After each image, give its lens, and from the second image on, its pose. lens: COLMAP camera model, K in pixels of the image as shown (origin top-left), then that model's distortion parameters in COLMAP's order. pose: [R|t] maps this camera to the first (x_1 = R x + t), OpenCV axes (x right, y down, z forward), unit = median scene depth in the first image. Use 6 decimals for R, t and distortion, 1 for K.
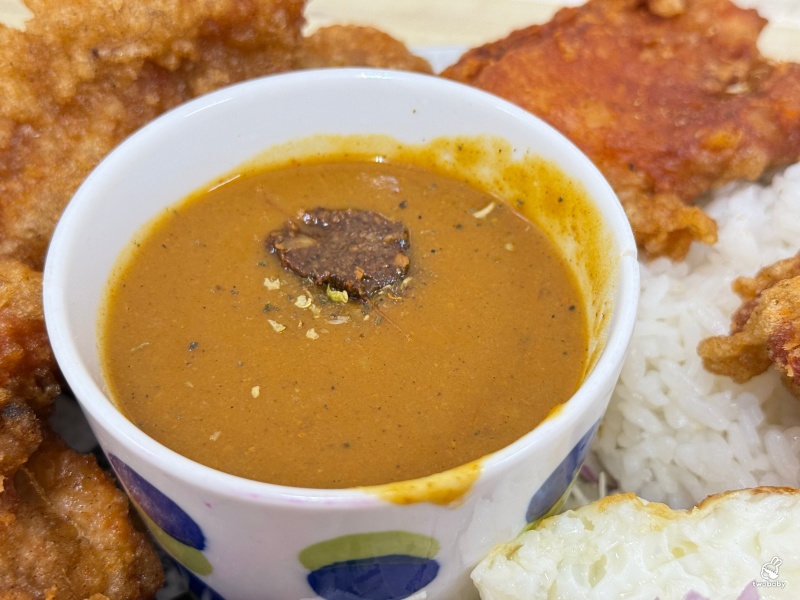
lens RADIAL K [[1260.6, 0, 400.0], [0, 1260.6, 300.0], [0, 0, 1]] dist [0.261798, -0.766111]
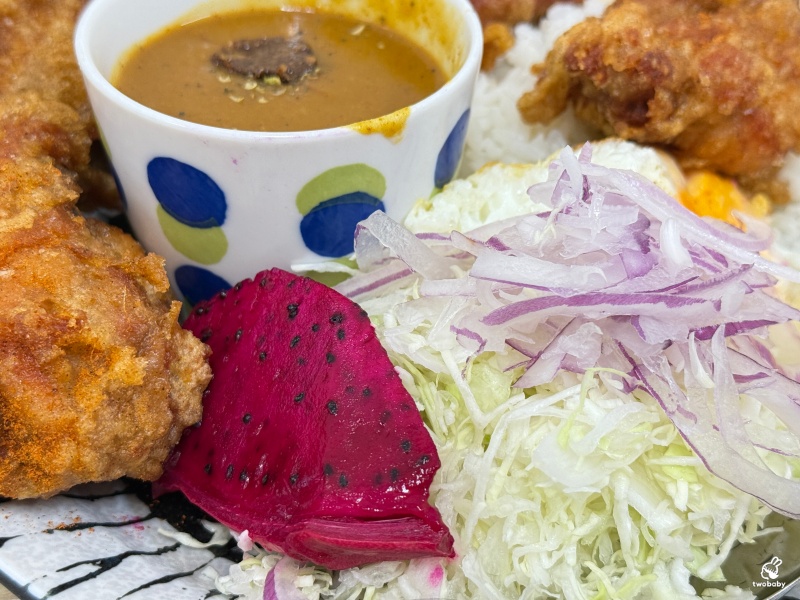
lens RADIAL K [[1260.6, 0, 400.0], [0, 1260.6, 300.0], [0, 0, 1]] dist [0.261798, -0.766111]
pose [[0.968289, -0.140496, 0.206583, -0.239120], [0.170954, 0.975596, -0.137791, 0.454840], [-0.182182, 0.168738, 0.968678, -0.365637]]
